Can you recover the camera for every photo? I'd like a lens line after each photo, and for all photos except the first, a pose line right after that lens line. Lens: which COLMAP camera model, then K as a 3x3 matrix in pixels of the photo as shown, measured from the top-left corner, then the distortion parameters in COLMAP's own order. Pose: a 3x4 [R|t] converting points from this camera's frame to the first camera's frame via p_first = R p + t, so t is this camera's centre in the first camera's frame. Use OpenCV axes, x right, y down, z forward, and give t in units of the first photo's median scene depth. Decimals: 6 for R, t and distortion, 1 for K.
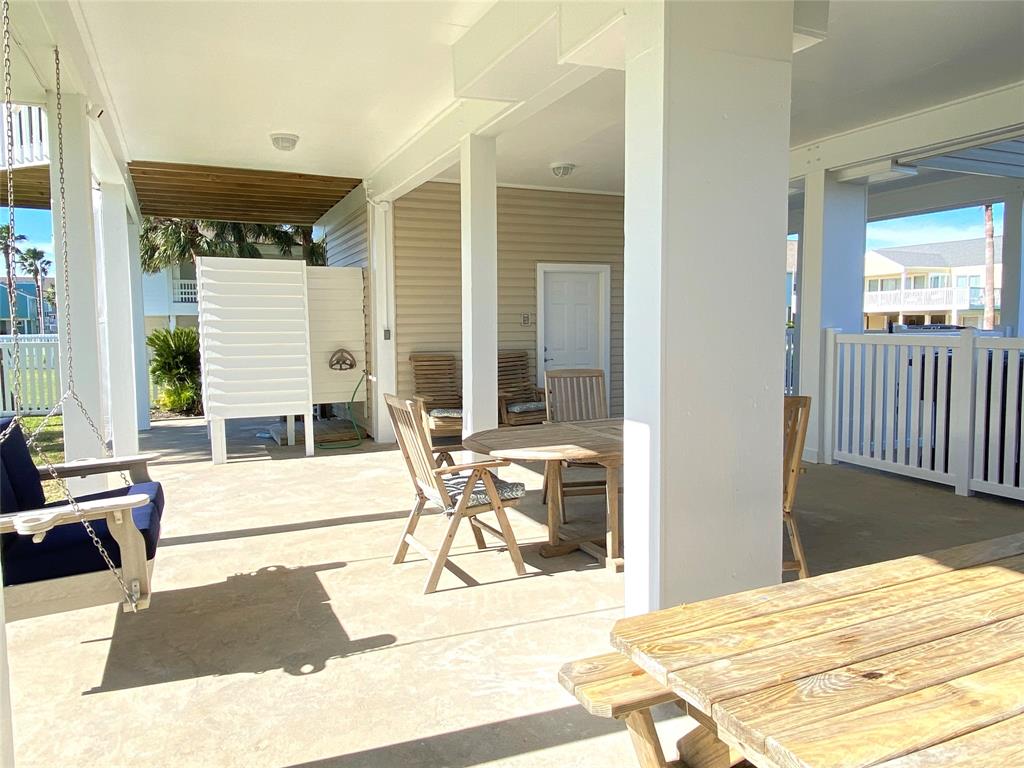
lens RADIAL K [[726.2, 0, 512.0], [0, 726.2, 384.0], [0, 0, 1]] dist [0.037817, -0.002699]
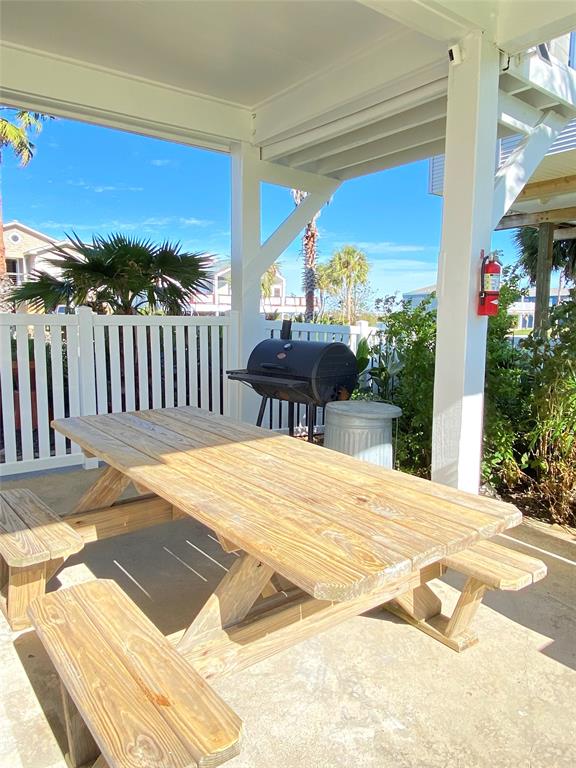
lens RADIAL K [[544.6, 0, 288.0], [0, 544.6, 384.0], [0, 0, 1]] dist [0.037817, -0.002699]
pose [[-0.236450, -0.097145, 0.966775, -0.454397], [0.082546, 0.989384, 0.119606, 0.012683], [-0.968131, 0.108084, -0.225921, 1.170092]]
